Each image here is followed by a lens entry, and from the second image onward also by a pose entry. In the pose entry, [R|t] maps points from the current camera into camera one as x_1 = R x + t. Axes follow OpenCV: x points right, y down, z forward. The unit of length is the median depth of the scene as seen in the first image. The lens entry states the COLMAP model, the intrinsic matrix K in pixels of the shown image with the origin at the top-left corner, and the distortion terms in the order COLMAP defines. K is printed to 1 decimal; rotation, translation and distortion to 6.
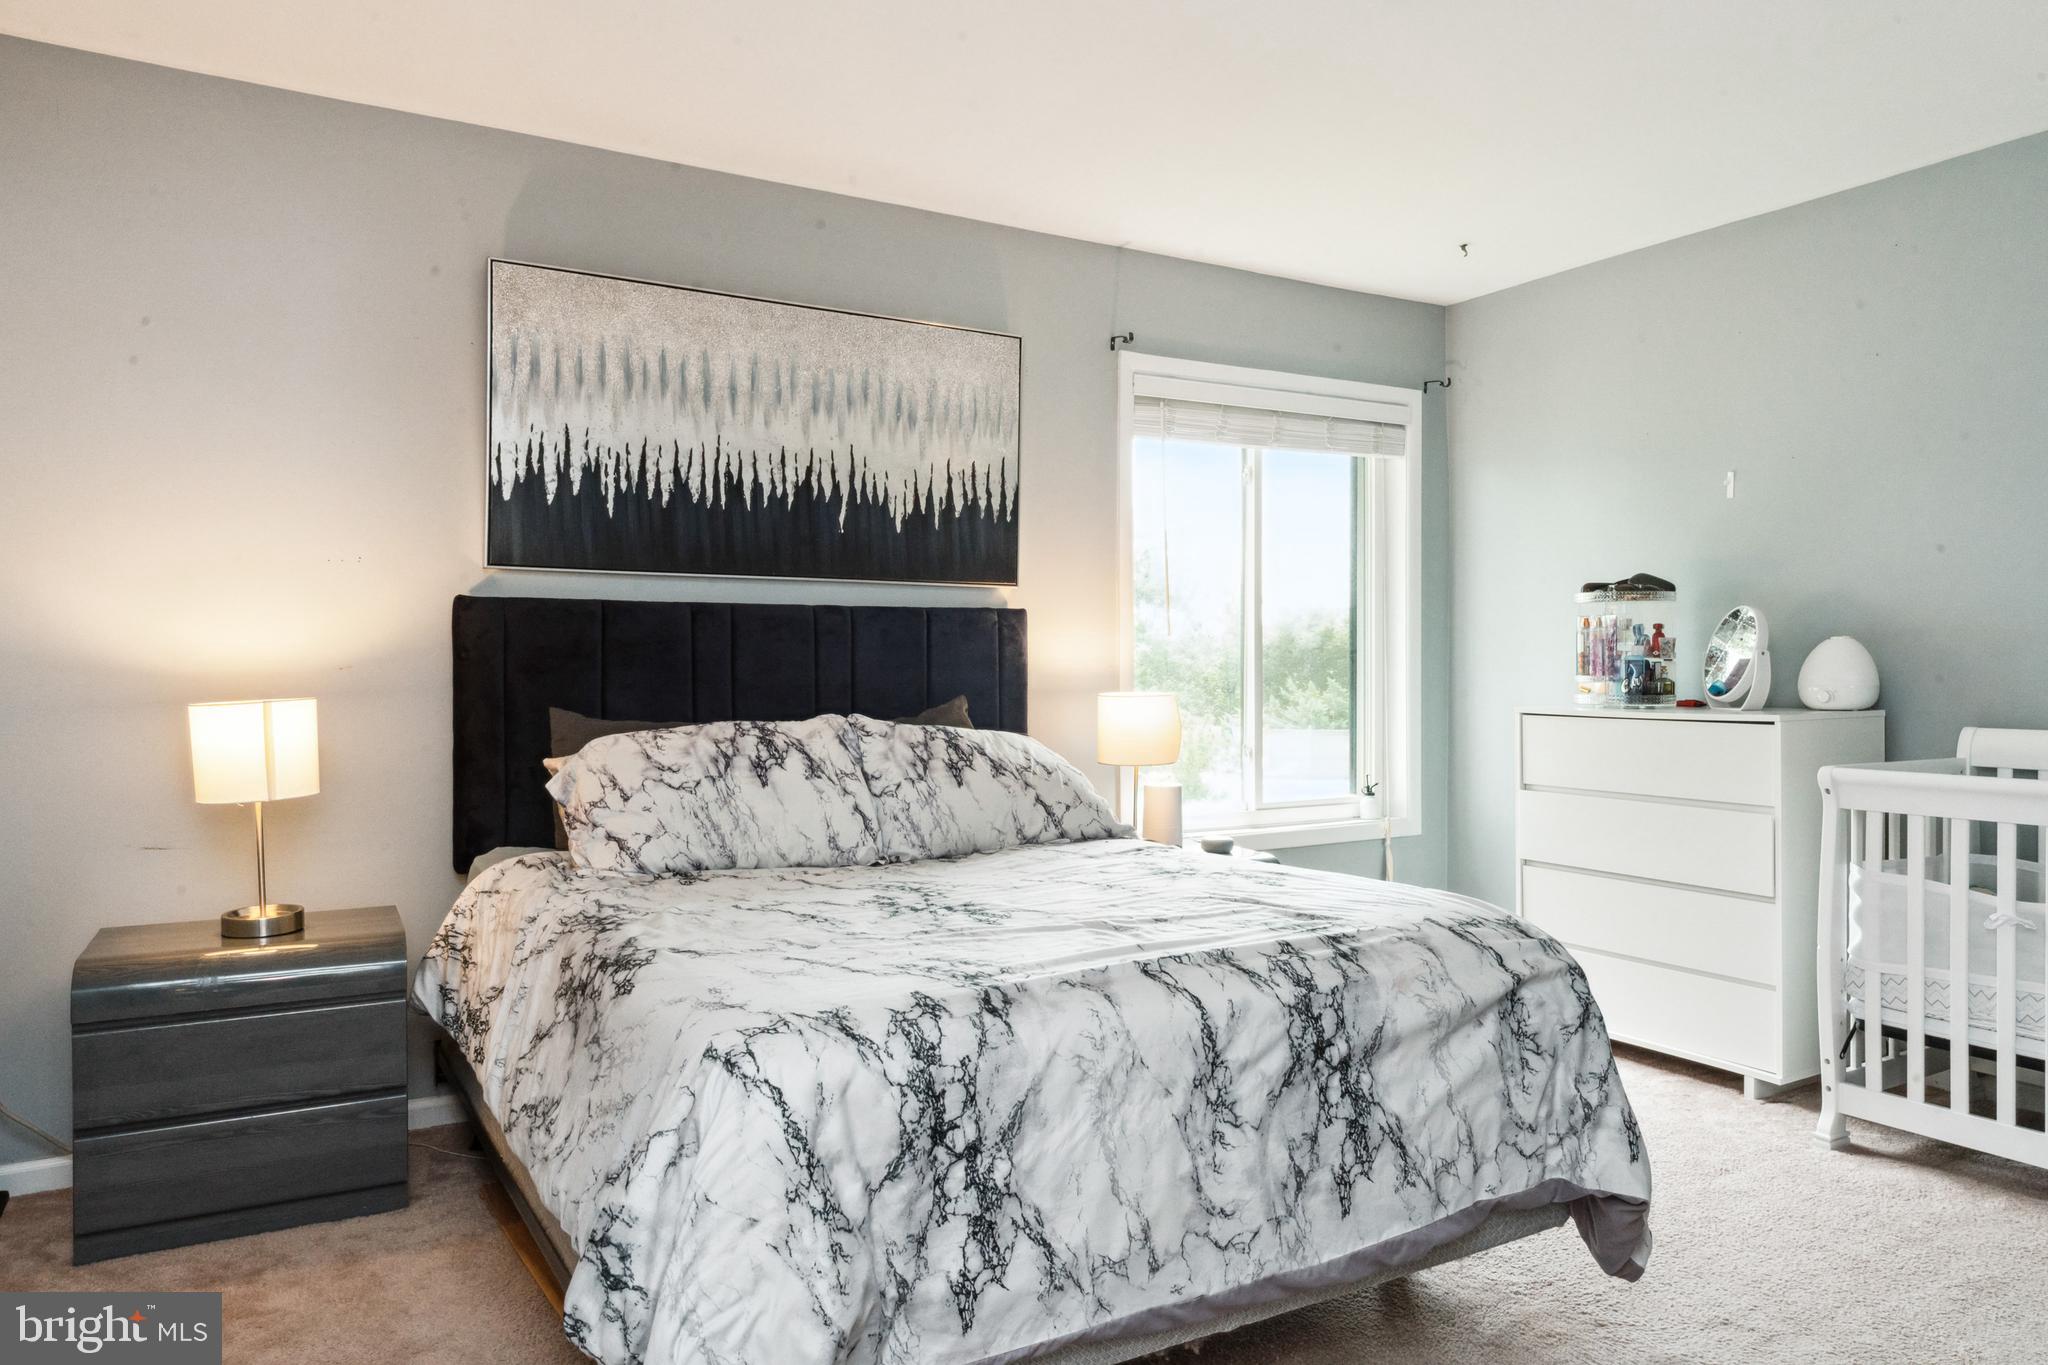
lens RADIAL K [[1385.0, 0, 1023.2], [0, 1385.0, 677.4], [0, 0, 1]] dist [-0.005409, -0.000776]
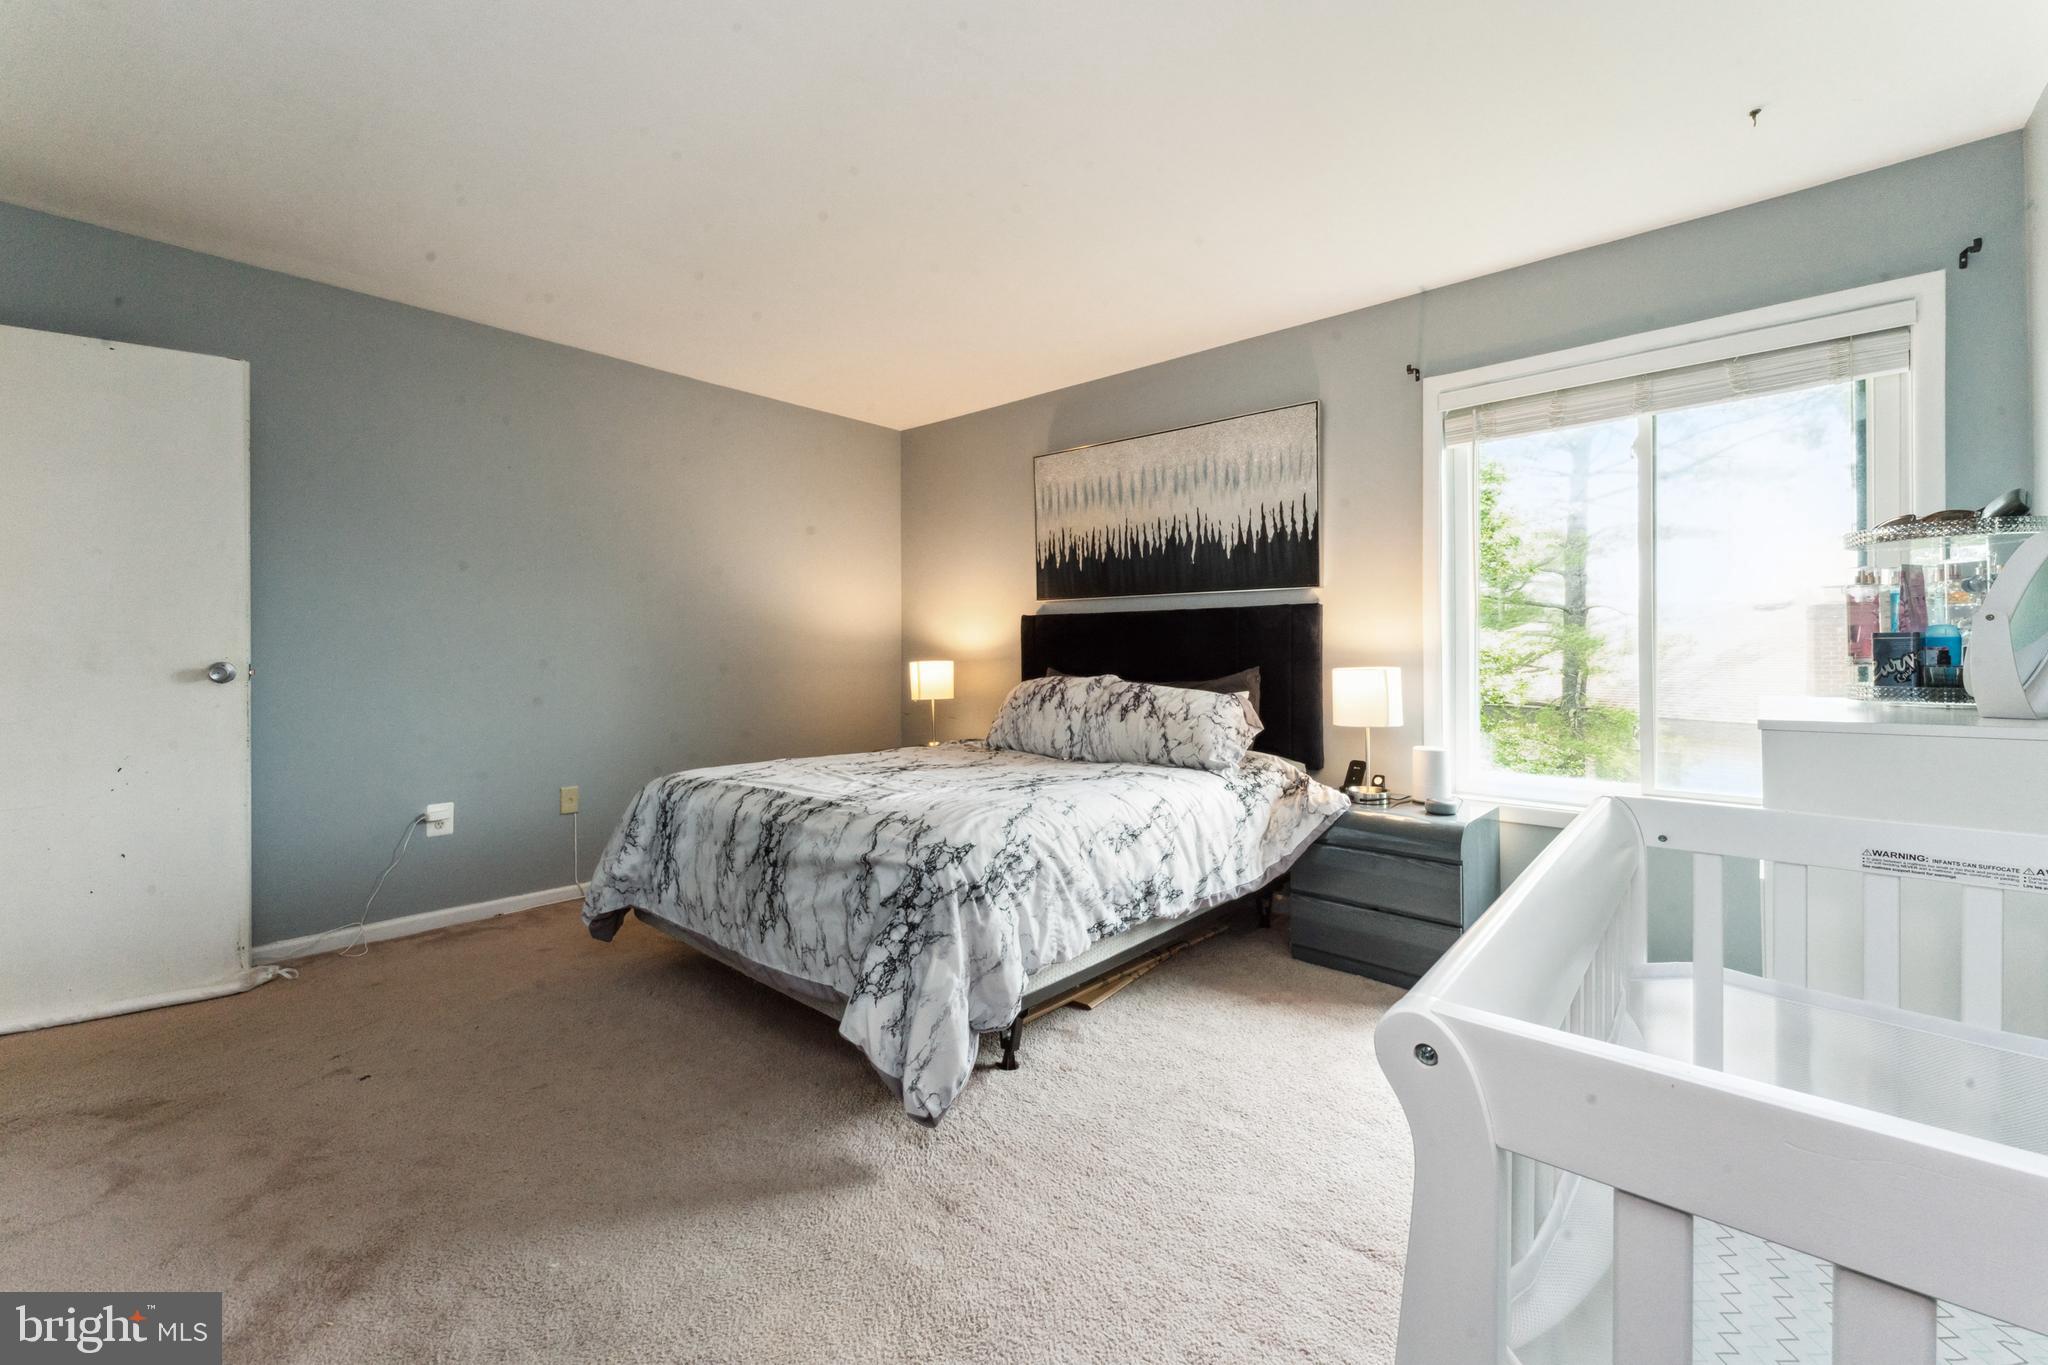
lens RADIAL K [[828.8, 0, 1015.8], [0, 828.8, 652.4], [0, 0, 1]] dist [-0.000447, 0.000173]
pose [[0.305384, 0.001961, -0.952227, 0.733429], [-0.004593, 0.999989, 0.000586, -0.001144], [0.952218, 0.004195, 0.305390, 0.517753]]
